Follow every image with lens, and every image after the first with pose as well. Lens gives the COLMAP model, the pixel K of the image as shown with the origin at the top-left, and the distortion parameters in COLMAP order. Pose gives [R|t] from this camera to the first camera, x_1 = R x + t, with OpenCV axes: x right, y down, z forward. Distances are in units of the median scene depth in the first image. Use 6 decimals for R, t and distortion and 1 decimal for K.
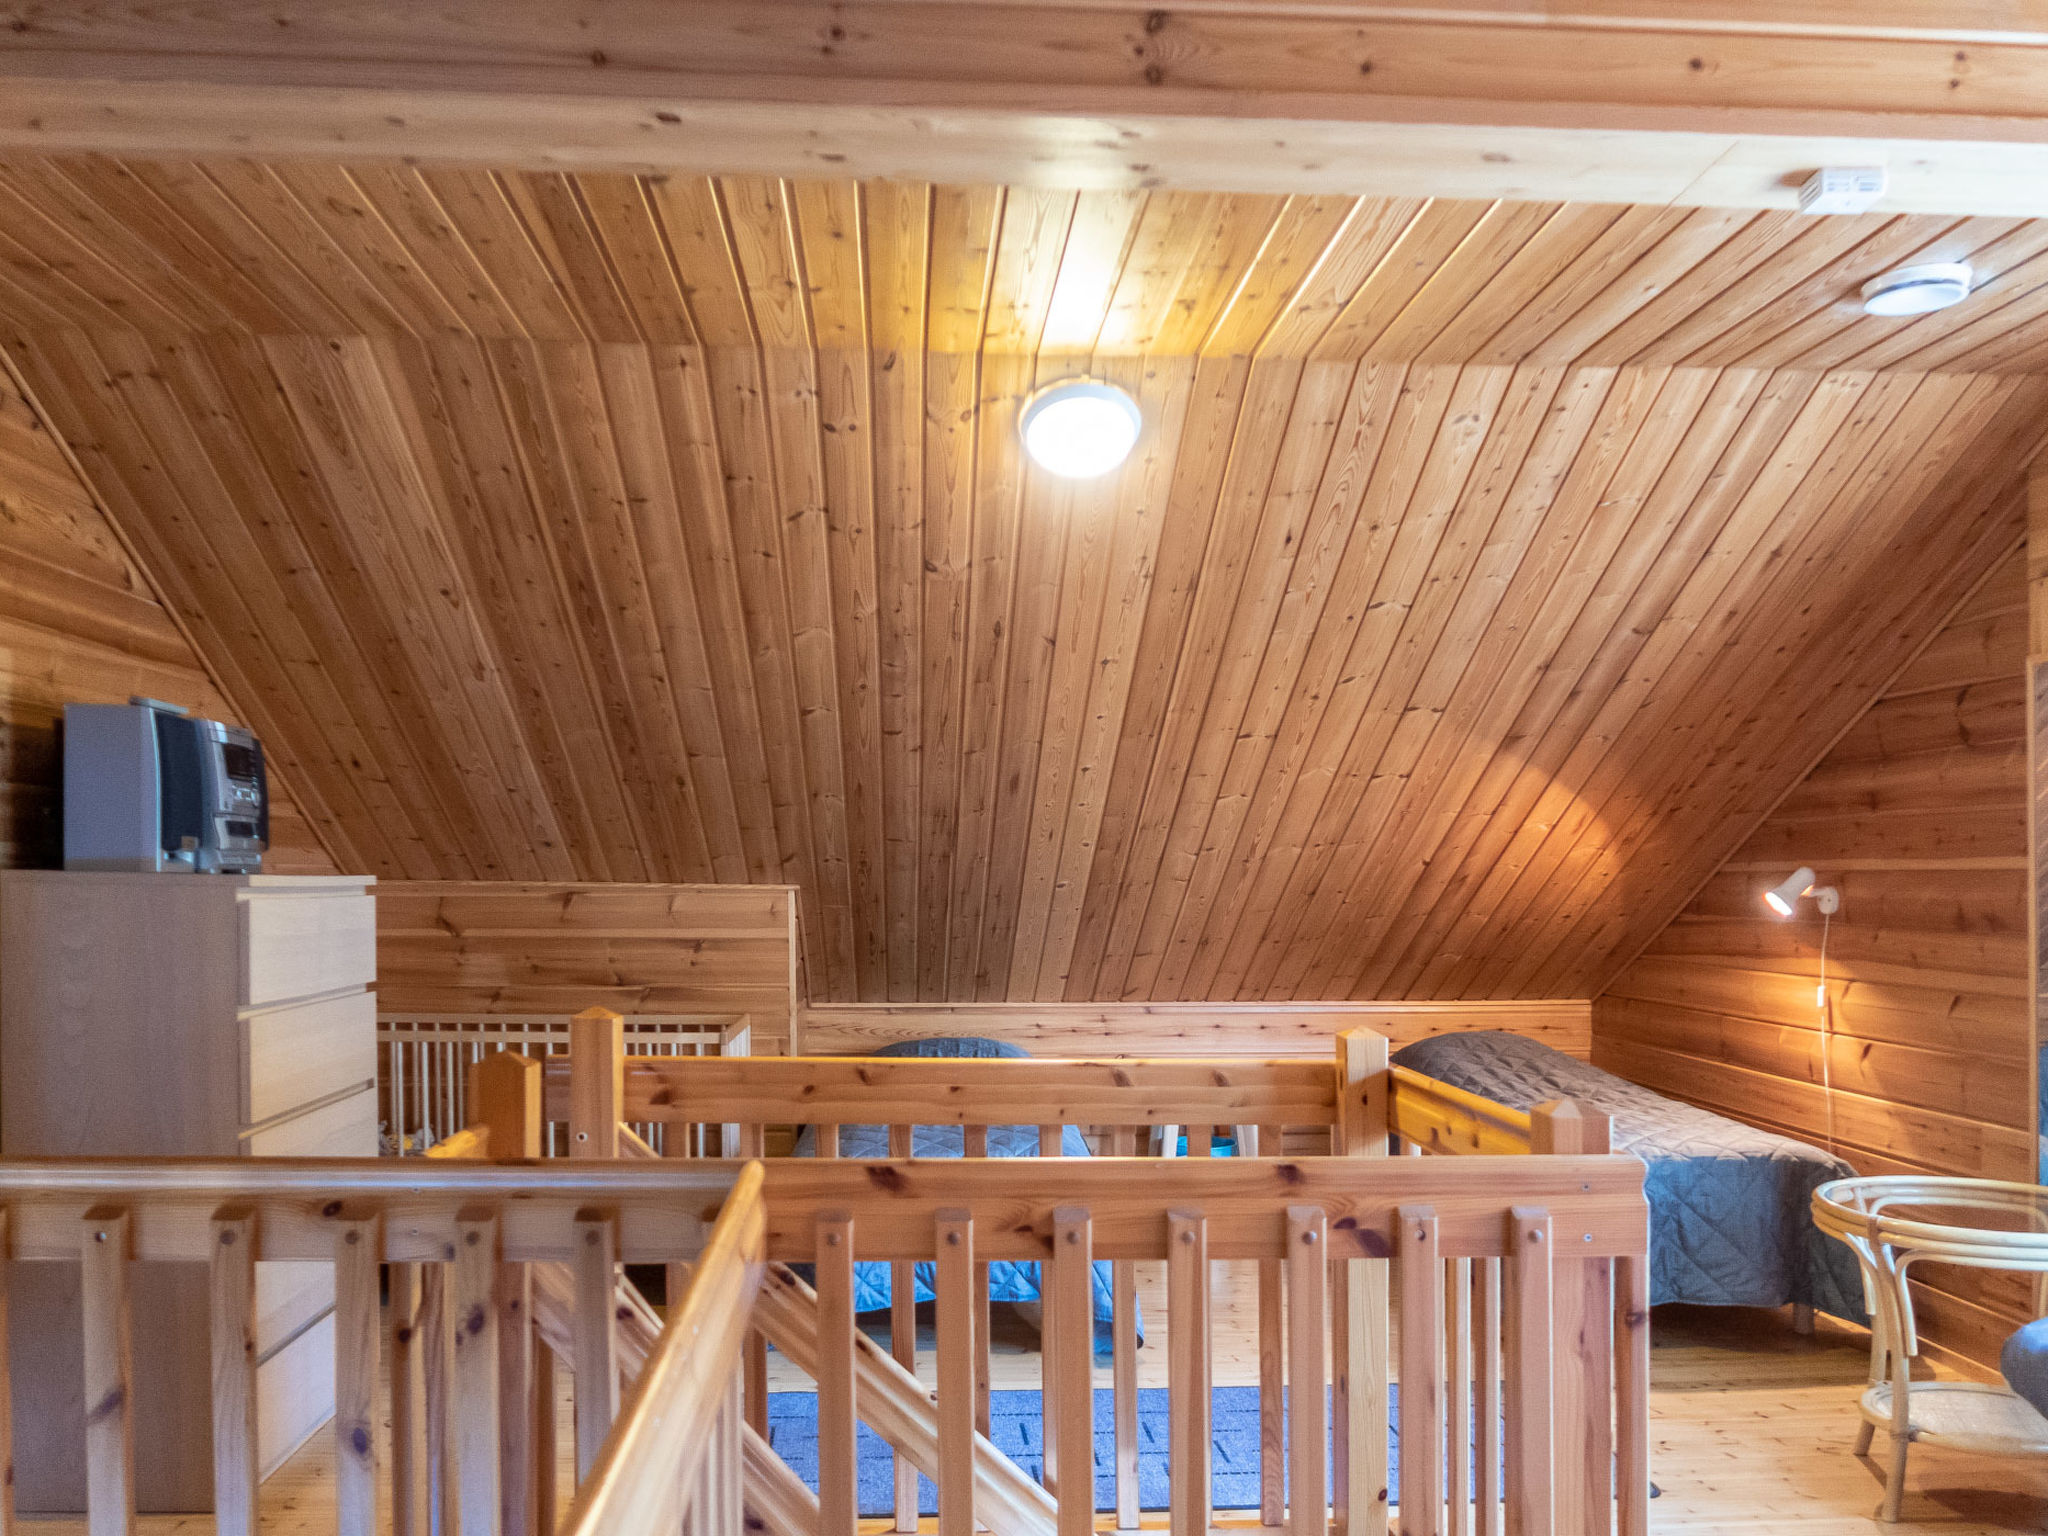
lens RADIAL K [[1595.5, 0, 1024.3], [0, 1595.5, 754.8], [0, 0, 1]] dist [-0.045918, 0.005905]
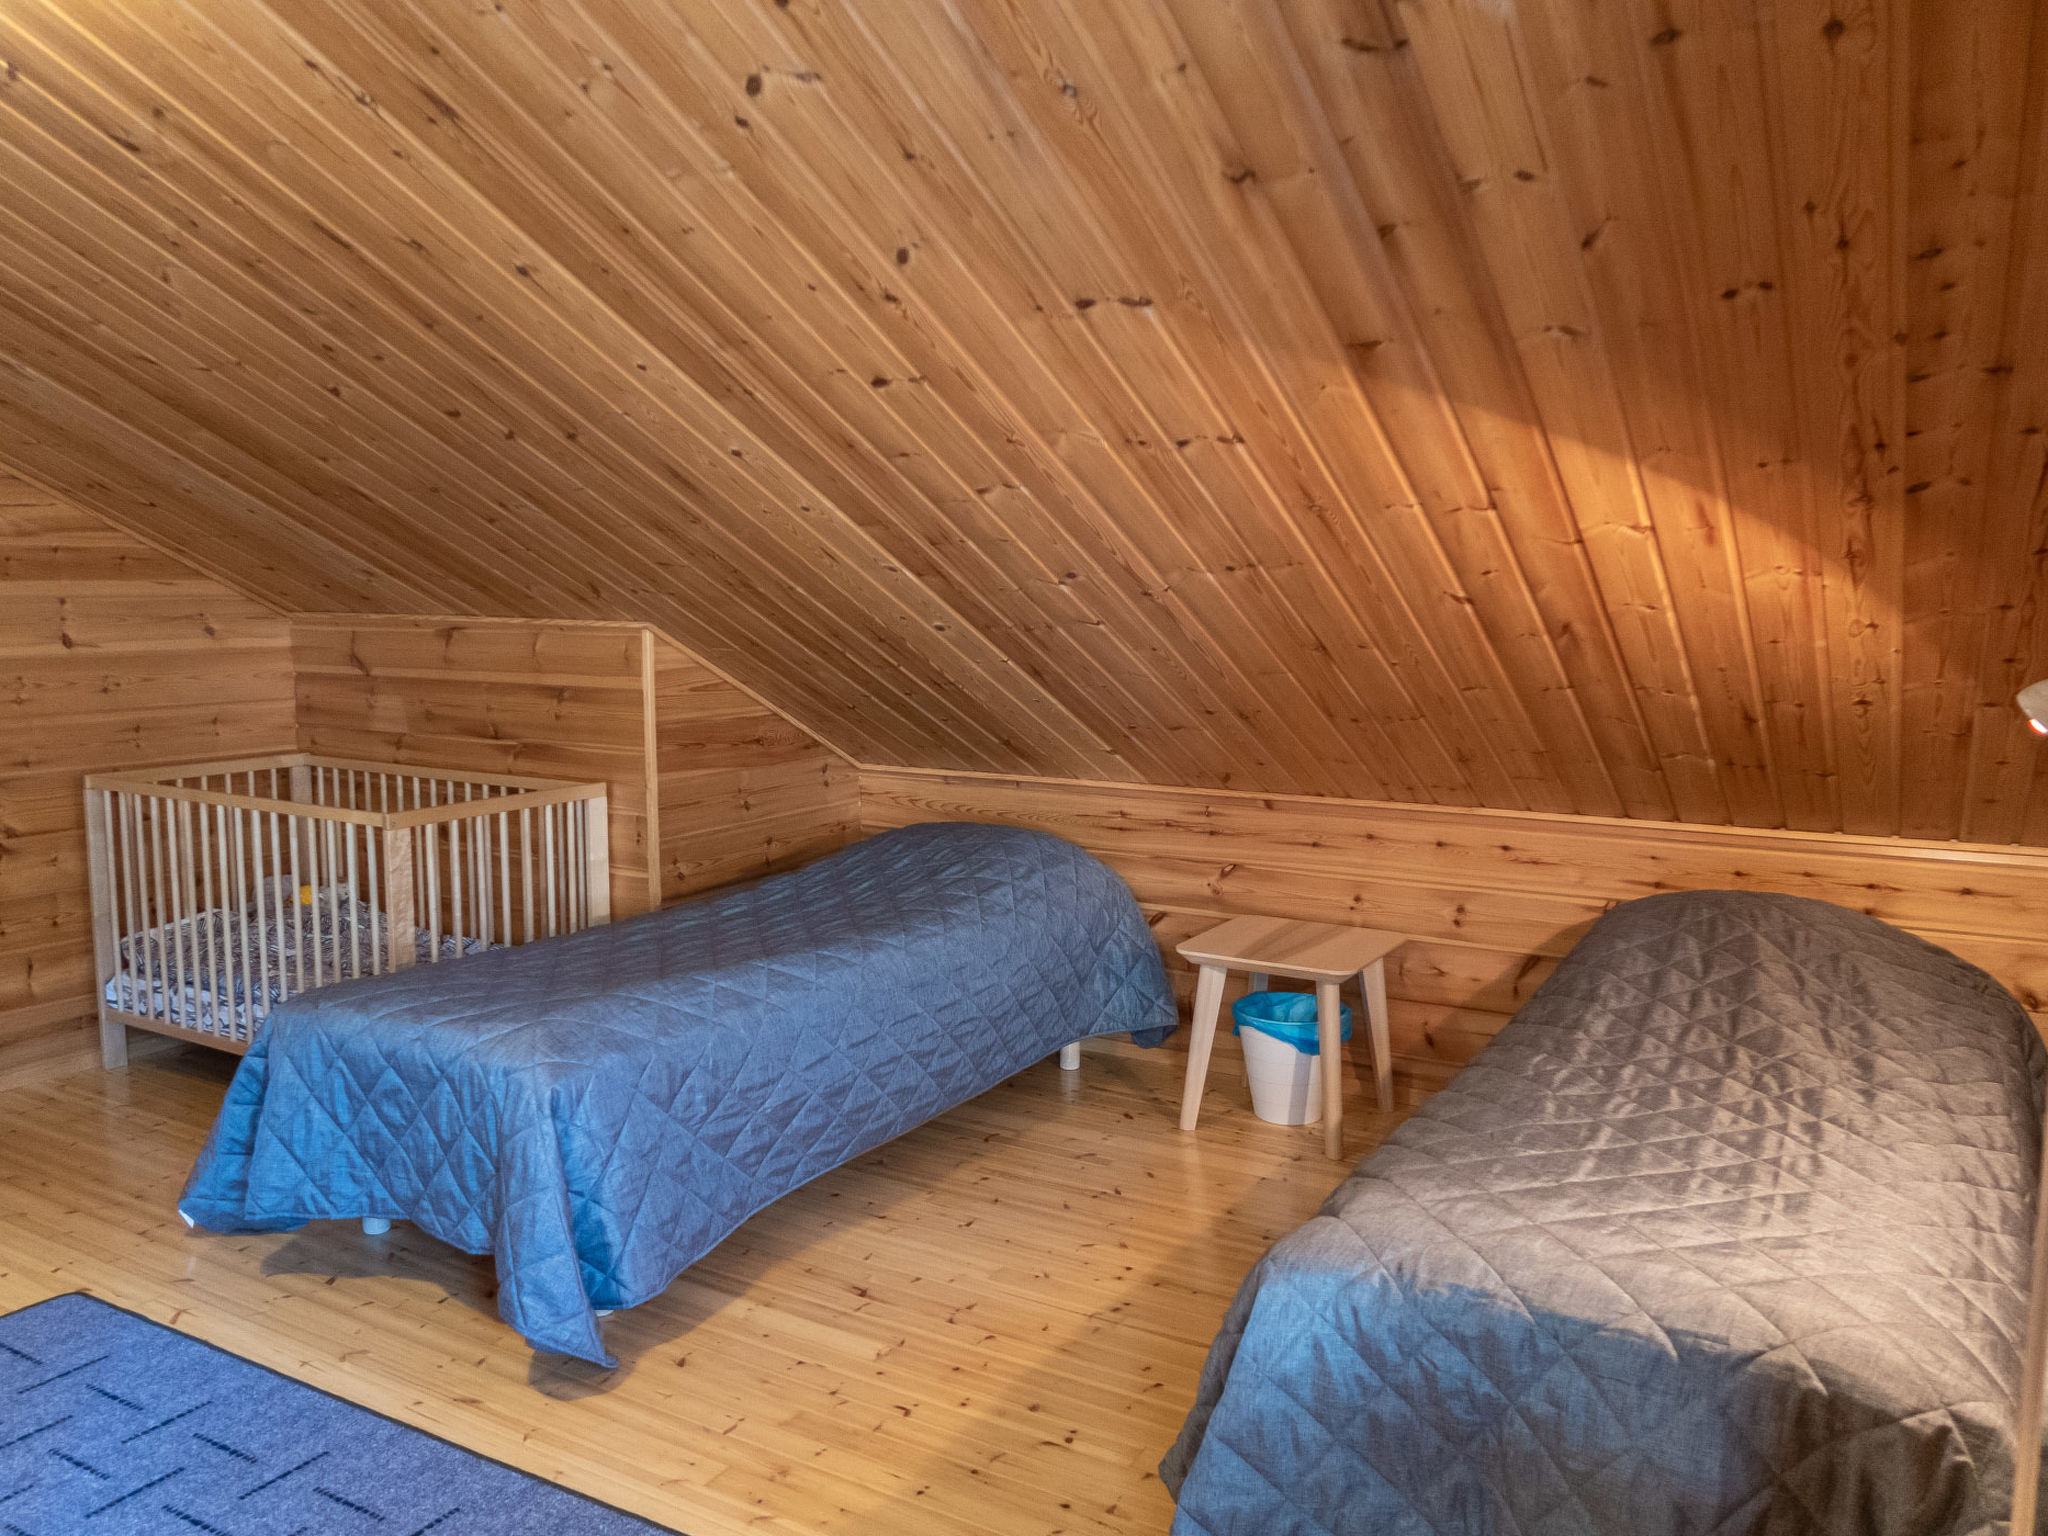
lens RADIAL K [[1554.1, 0, 980.6], [0, 1554.1, 725.2], [0, 0, 1]] dist [-0.019712, 0.001876]
pose [[0.830379, 0.052323, -0.554736, 0.413846], [0.043537, 0.986445, 0.158213, 0.019156], [0.555495, -0.155529, 0.816845, 0.472323]]
